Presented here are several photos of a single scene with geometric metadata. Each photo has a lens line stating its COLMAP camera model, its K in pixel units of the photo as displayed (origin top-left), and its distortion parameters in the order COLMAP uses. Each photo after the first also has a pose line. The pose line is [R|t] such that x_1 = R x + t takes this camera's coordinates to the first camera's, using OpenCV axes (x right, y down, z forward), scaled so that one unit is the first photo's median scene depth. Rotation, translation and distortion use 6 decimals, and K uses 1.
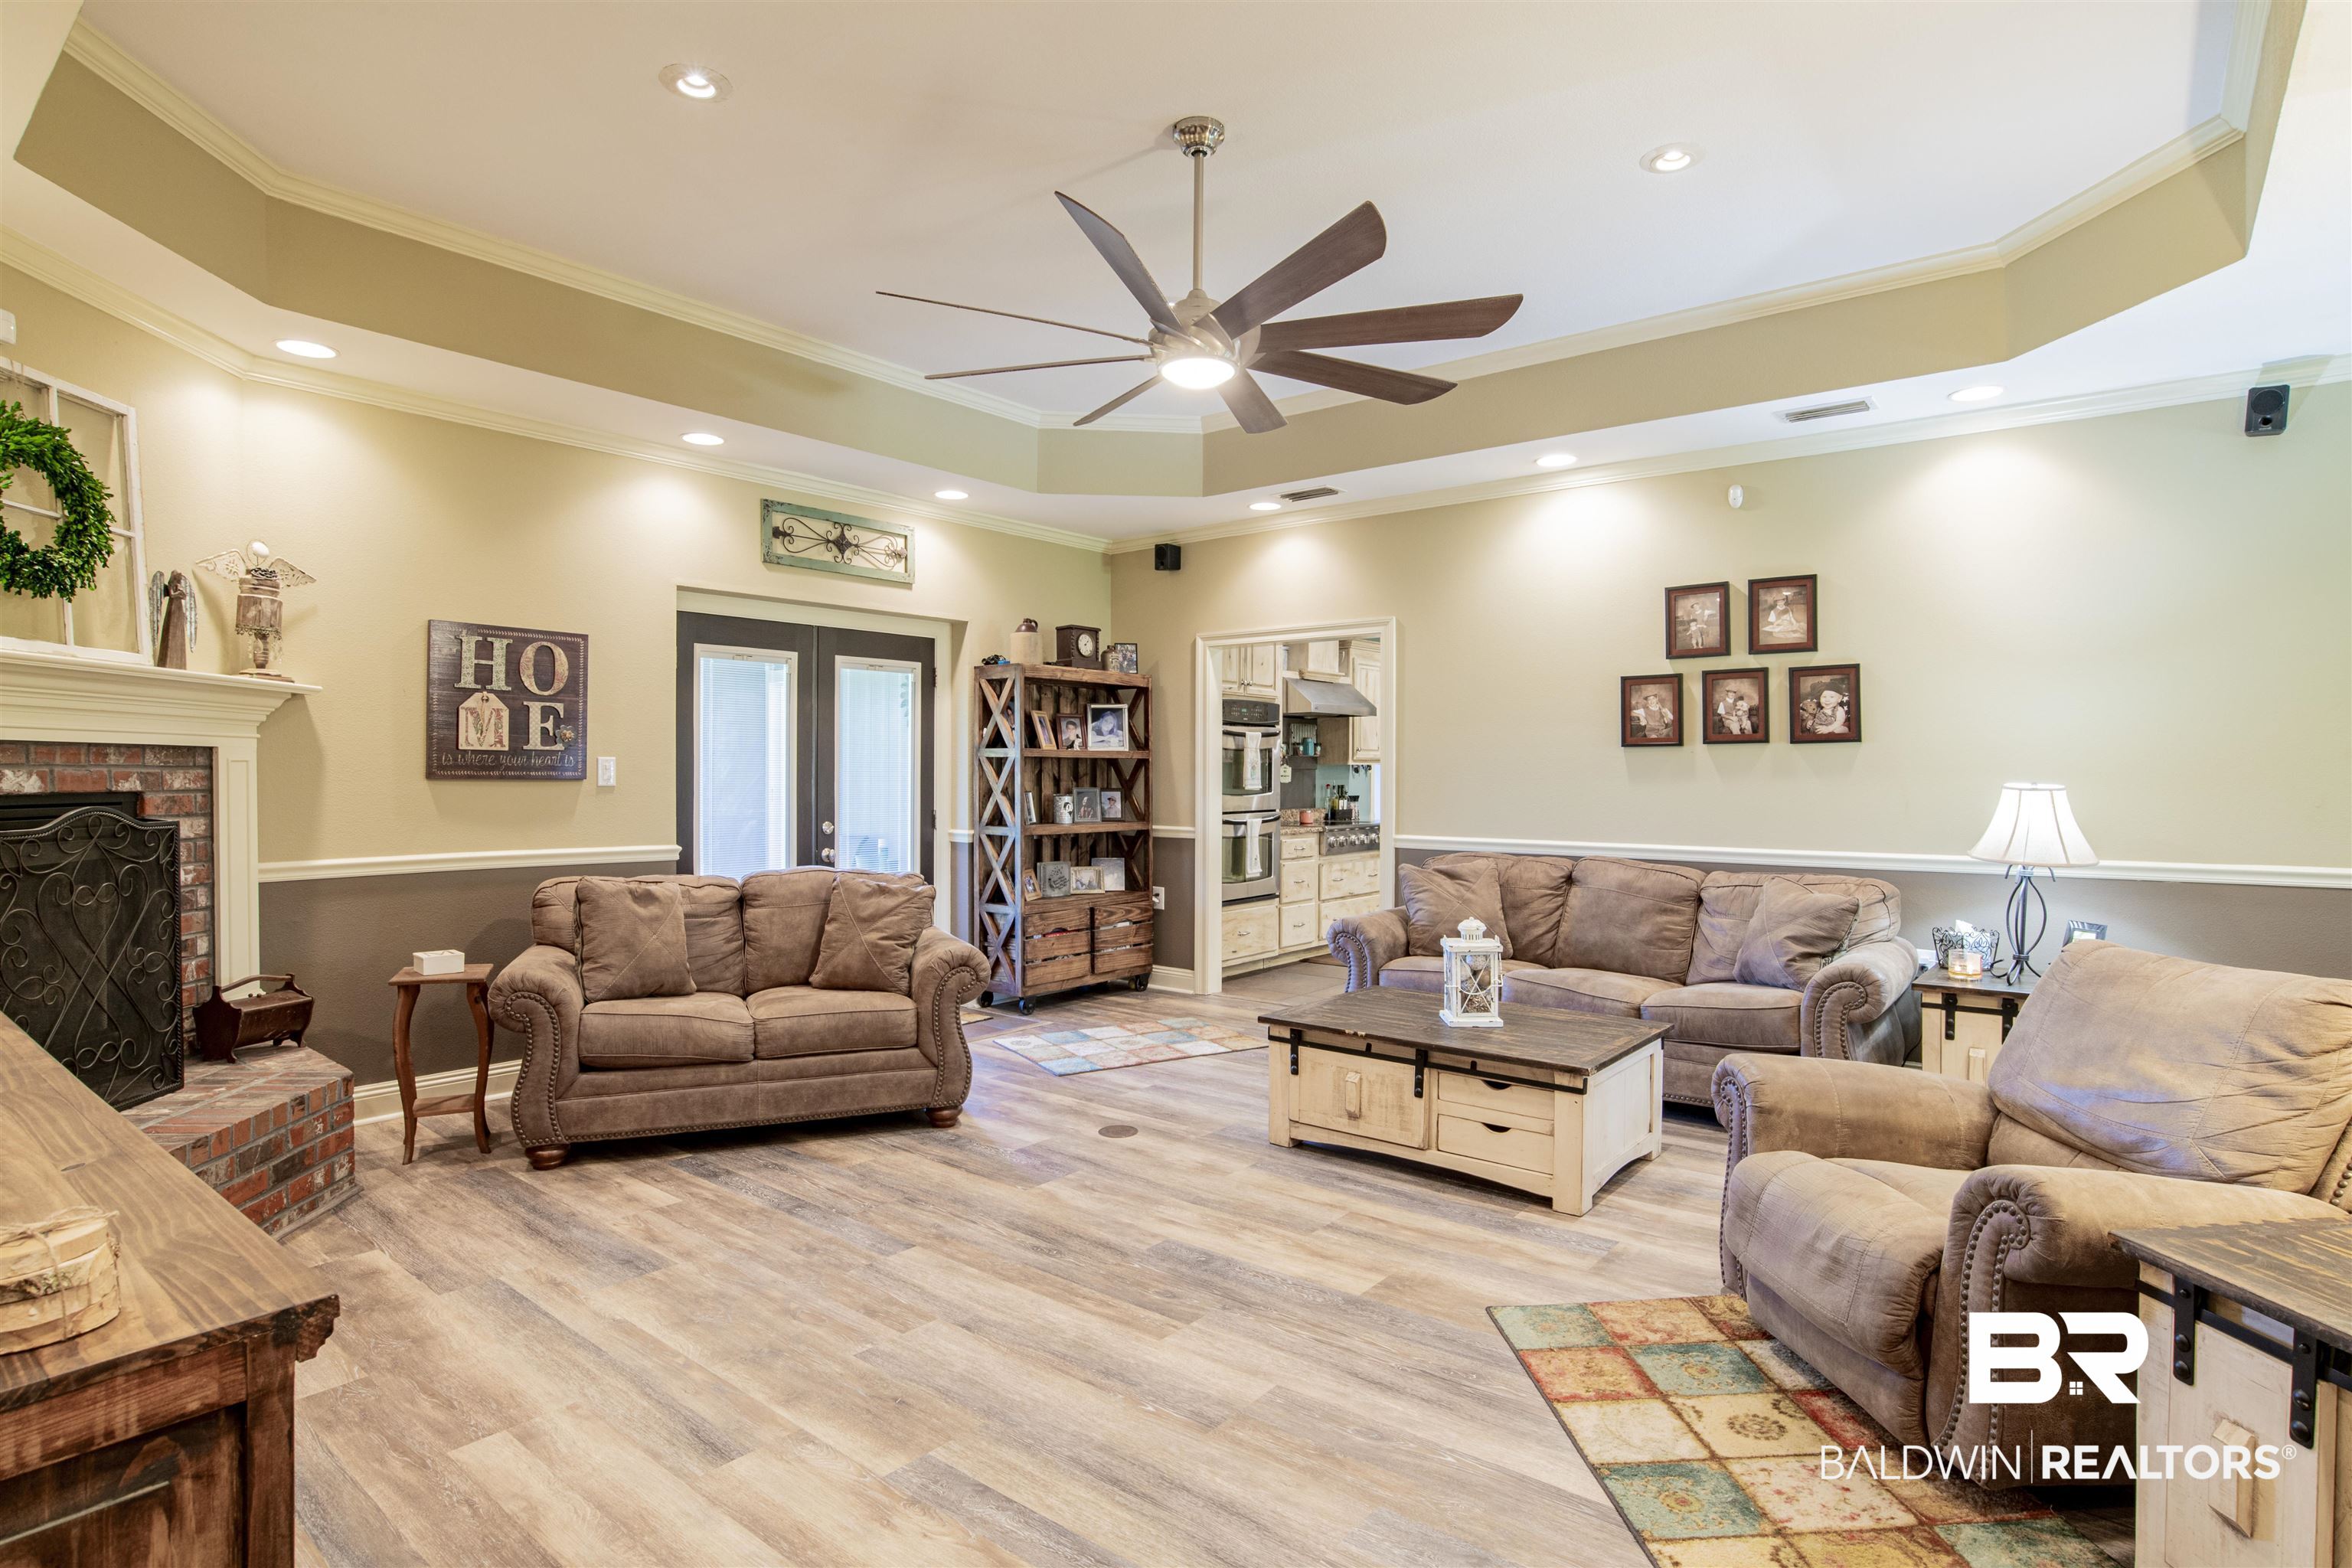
lens RADIAL K [[1221.5, 0, 1194.3], [0, 1221.5, 770.6], [0, 0, 1]] dist [-0.069141, 0.024590]
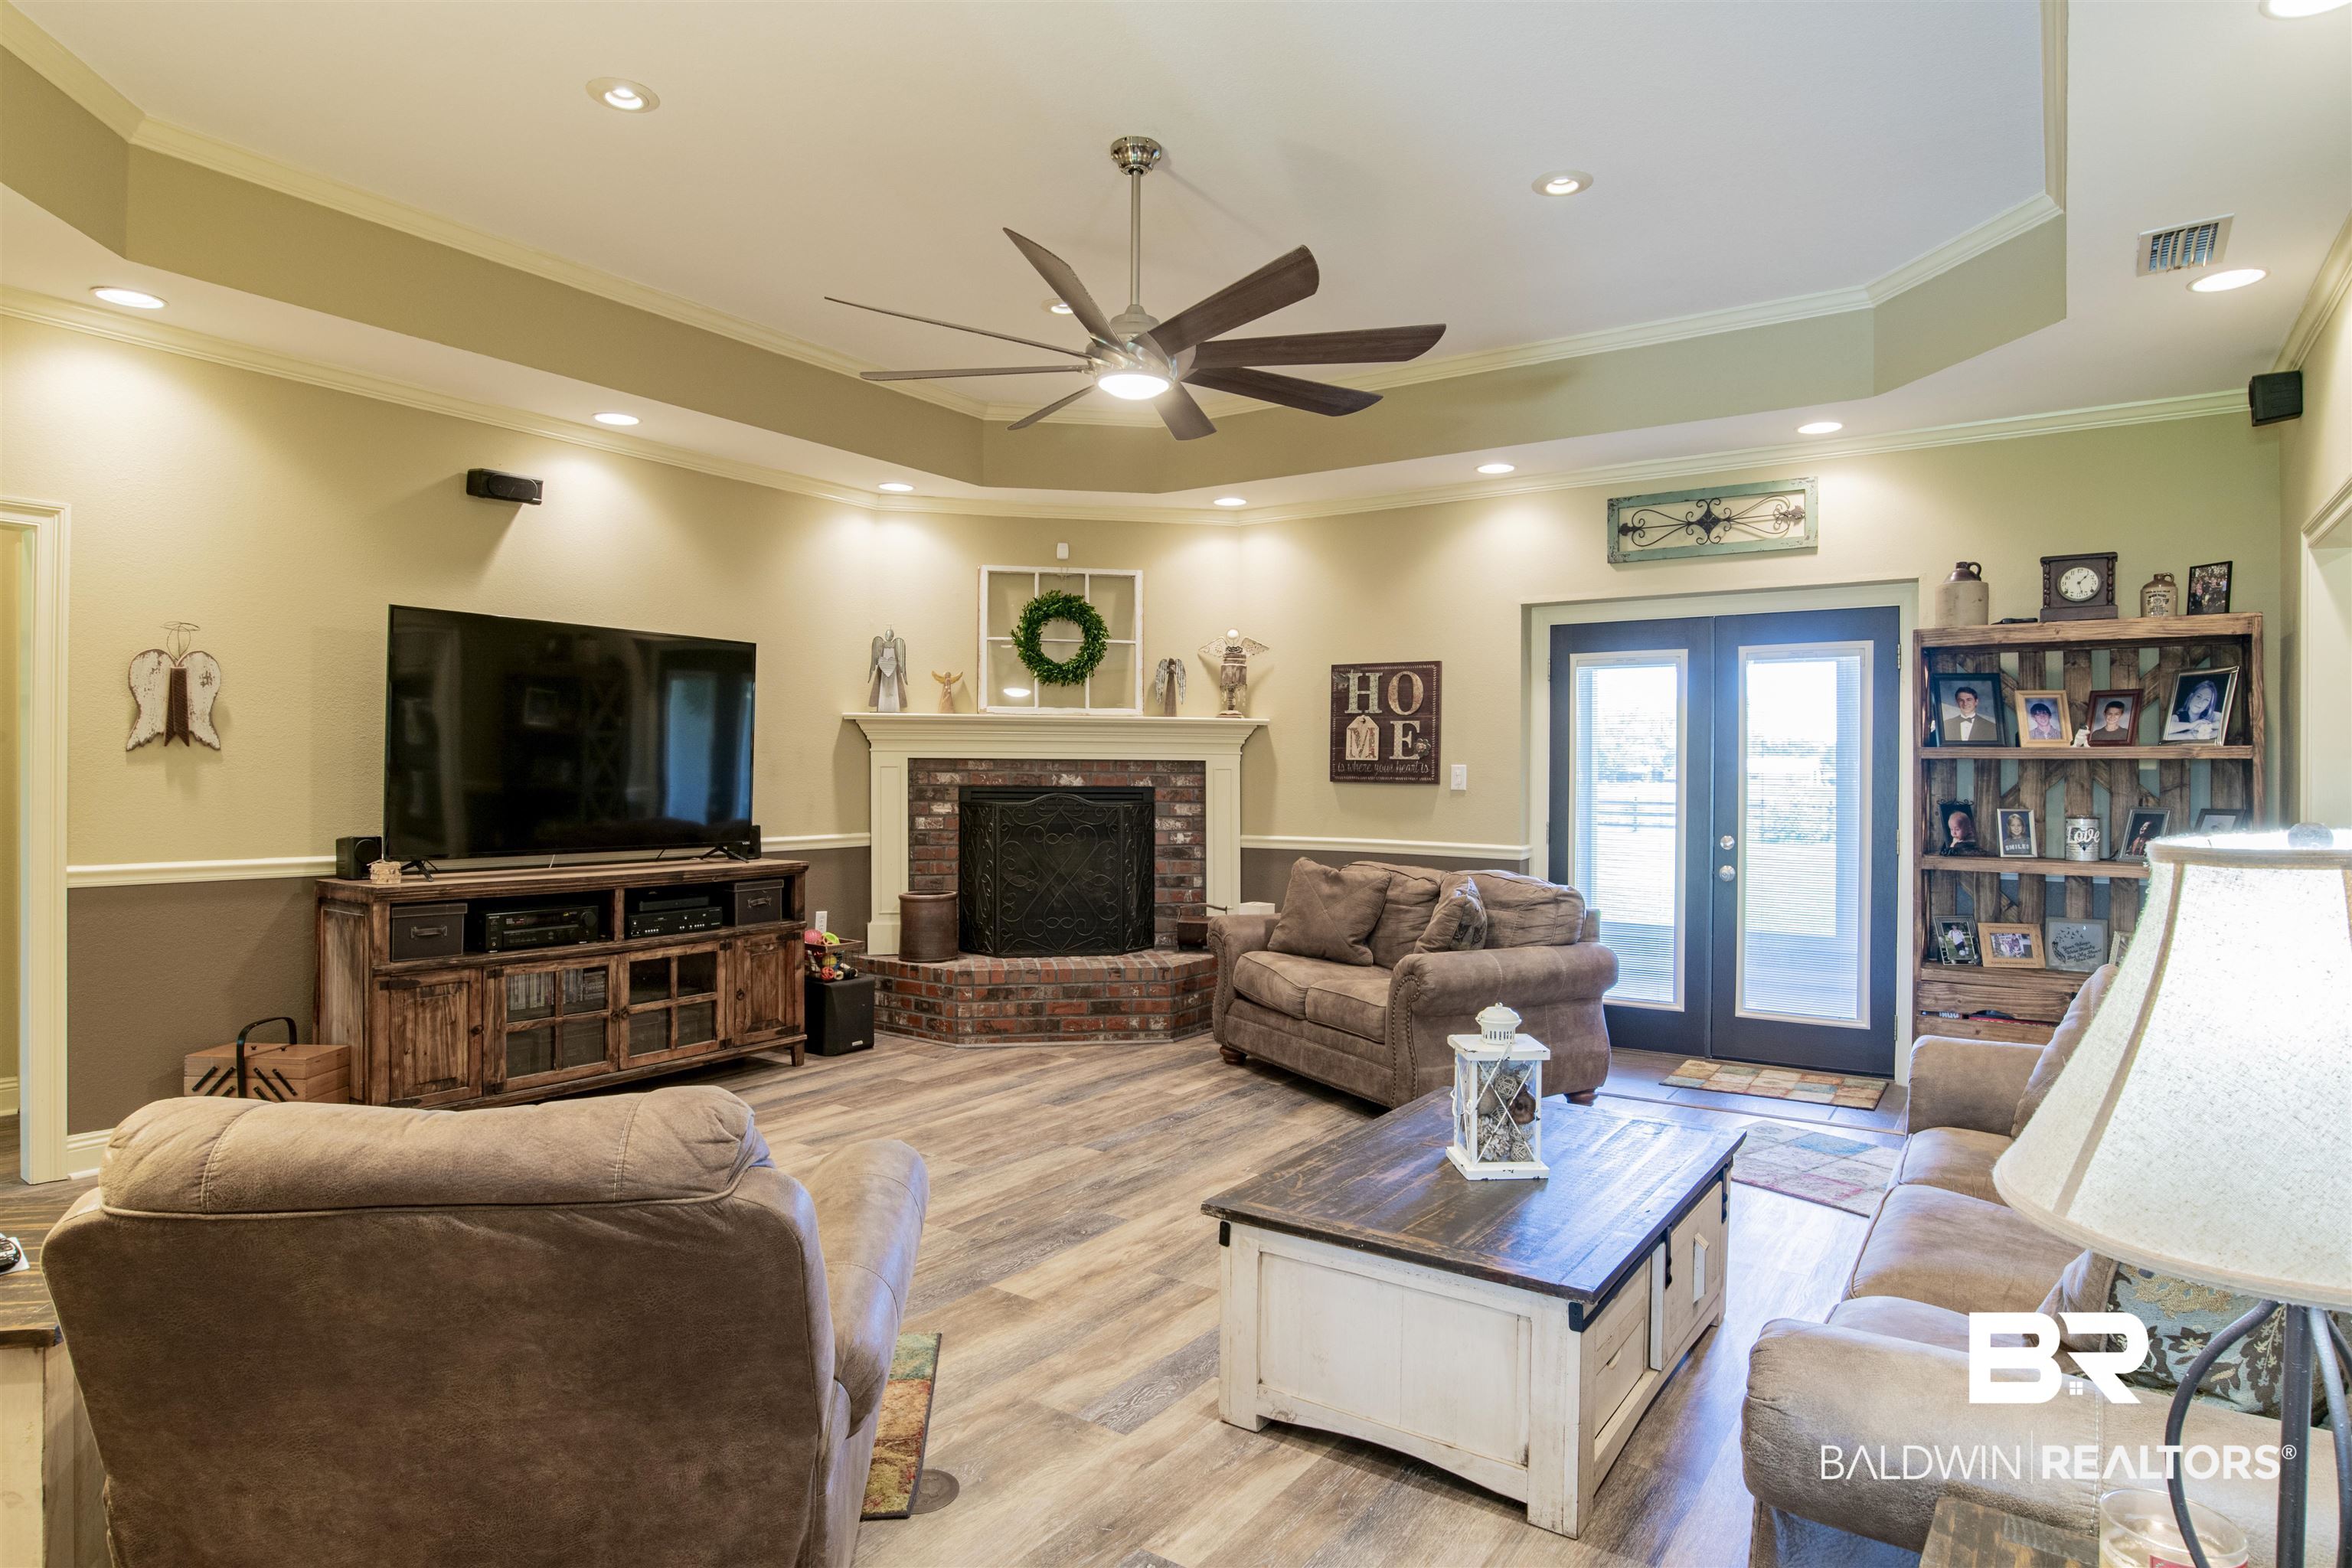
lens RADIAL K [[1325.1, 0, 1181.5], [0, 1325.1, 774.1], [0, 0, 1]] dist [-0.050968, 0.000577]
pose [[0.052365, -0.001952, -0.998626, 0.831018], [-0.005946, 0.999980, -0.002267, 0.002123], [0.998610, 0.006057, 0.052352, 0.727649]]
